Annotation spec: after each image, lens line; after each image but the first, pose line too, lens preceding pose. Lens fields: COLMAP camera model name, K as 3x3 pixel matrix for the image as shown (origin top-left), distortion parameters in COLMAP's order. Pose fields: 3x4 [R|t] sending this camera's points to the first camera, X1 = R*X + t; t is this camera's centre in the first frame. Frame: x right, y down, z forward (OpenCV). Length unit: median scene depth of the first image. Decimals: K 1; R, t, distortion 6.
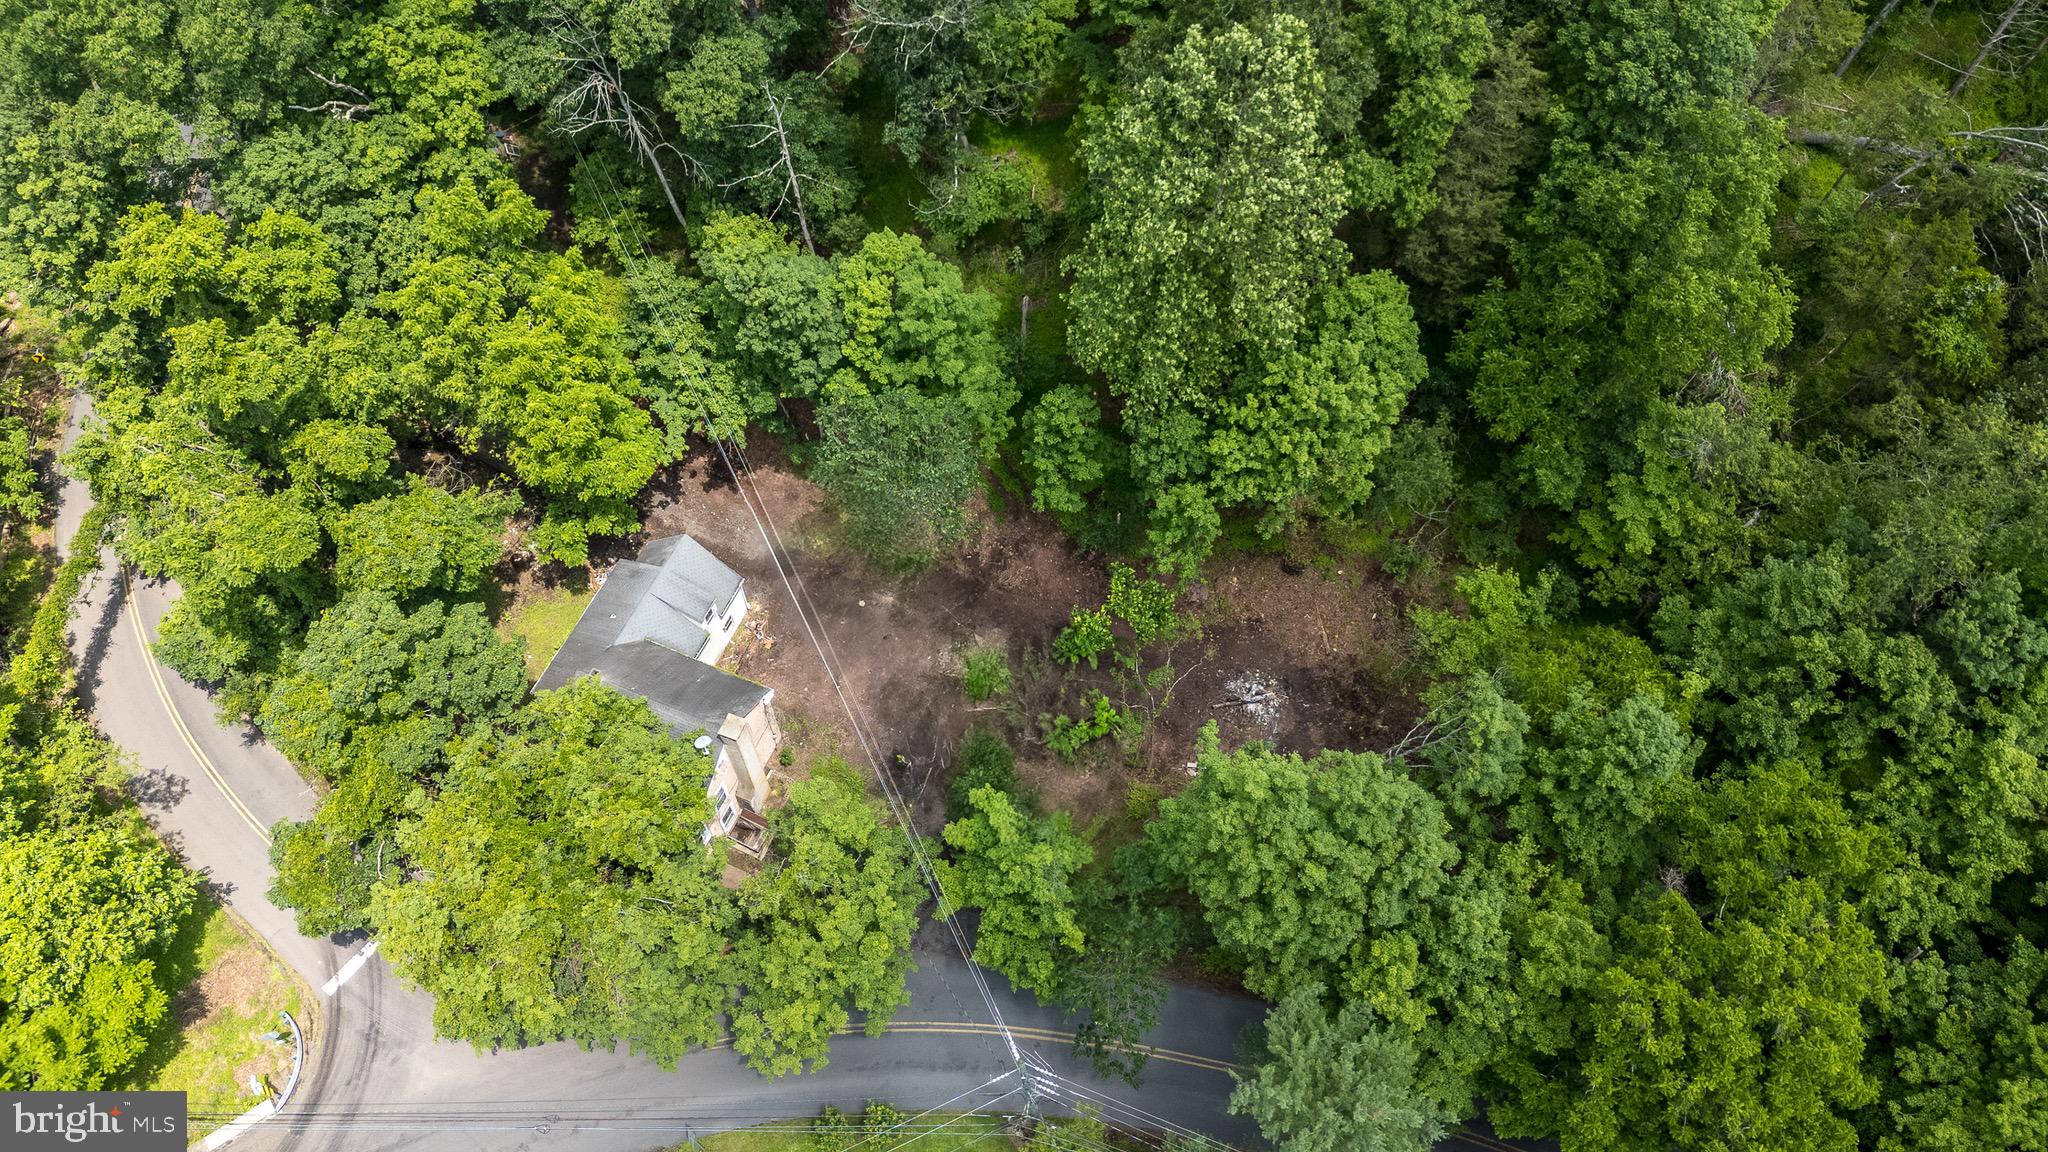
lens RADIAL K [[1543.6, 0, 1024.0], [0, 1543.6, 576.0], [0, 0, 1]] dist [0.127793, -0.192115]
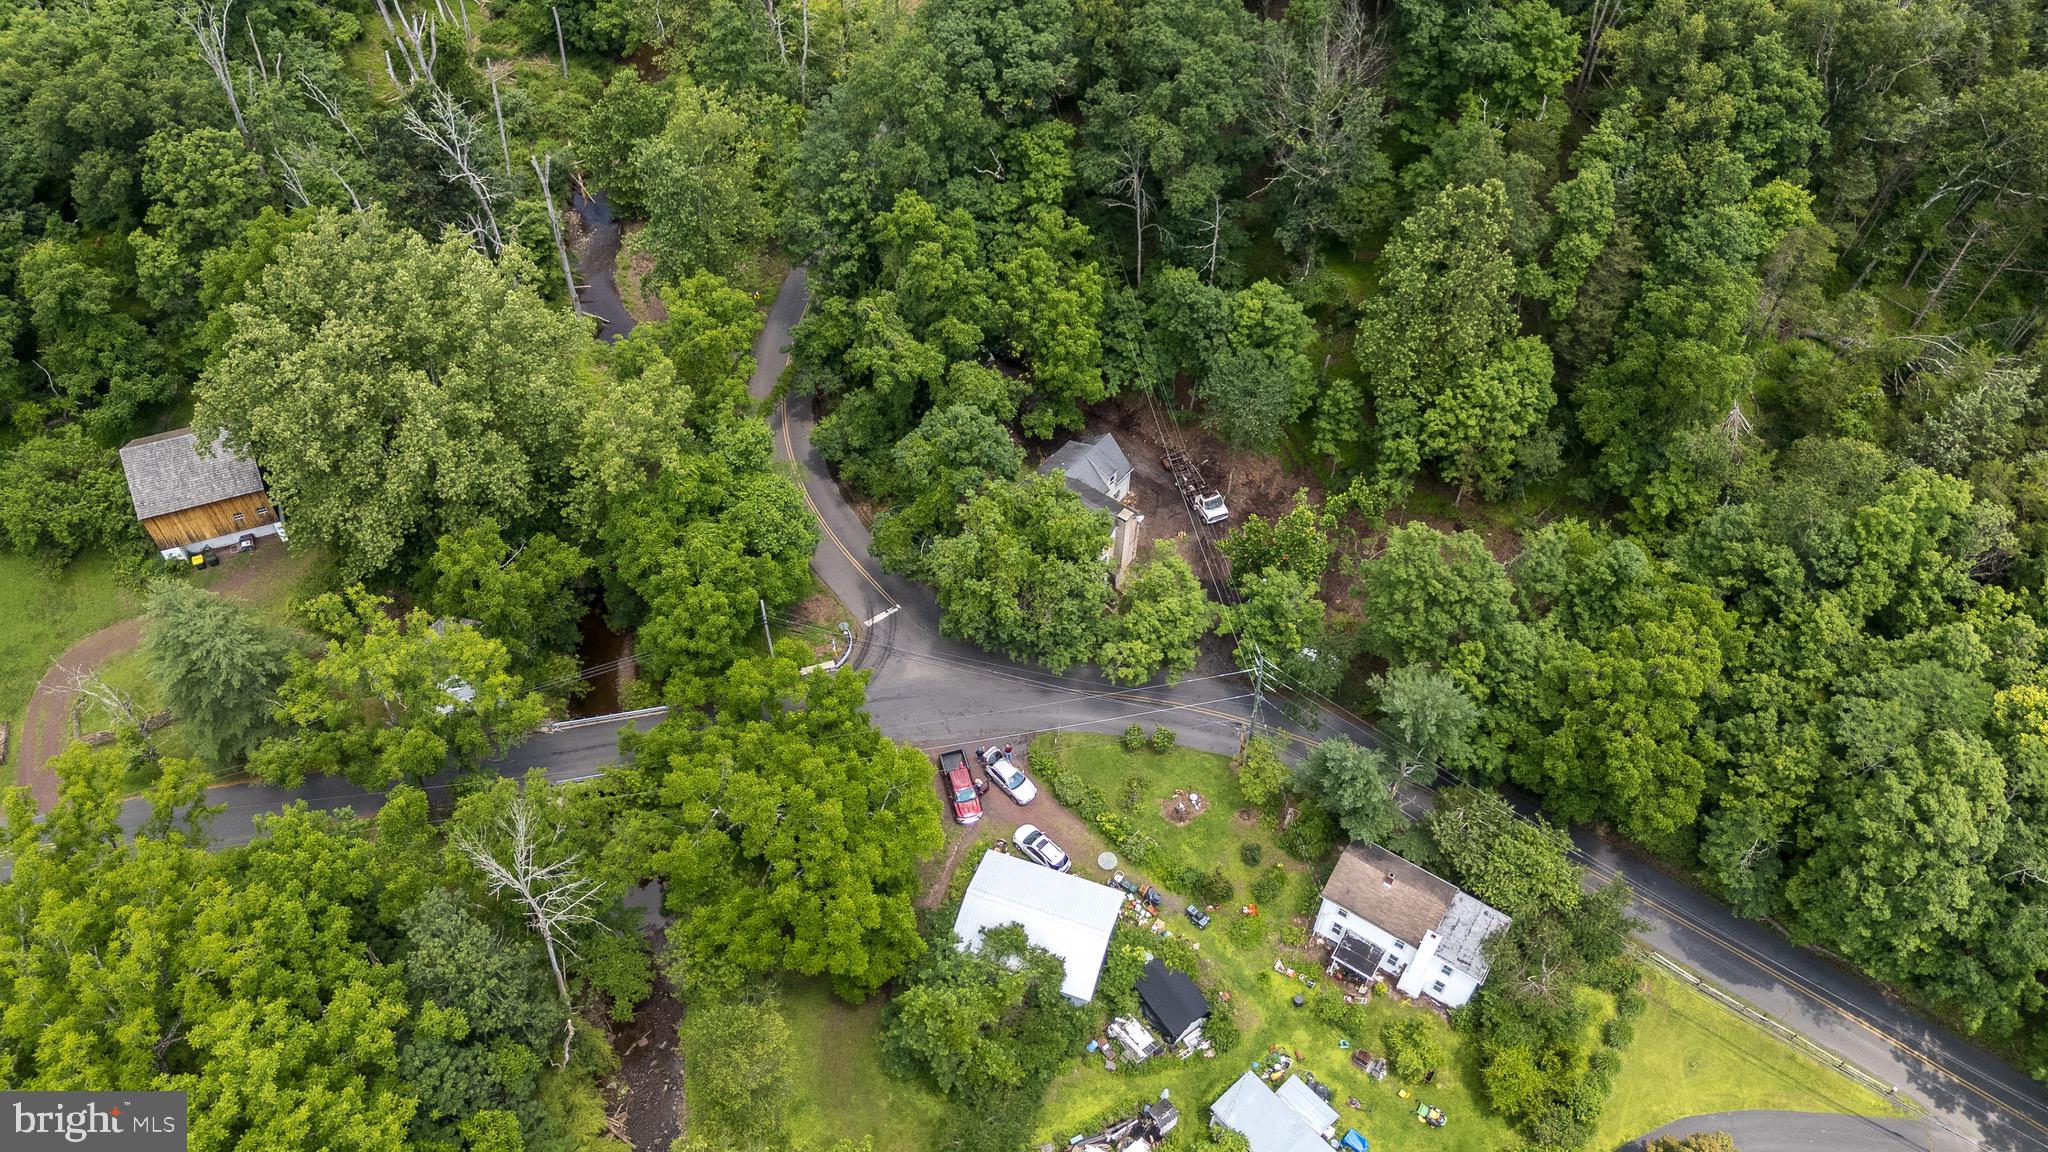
lens RADIAL K [[1543.6, 0, 1024.0], [0, 1543.6, 576.0], [0, 0, 1]] dist [0.127793, -0.192115]
pose [[0.965808, 0.208044, -0.154702, -0.009020], [-0.234381, 0.955711, -0.177997, 0.534864], [0.110820, 0.208170, 0.971794, -0.779276]]
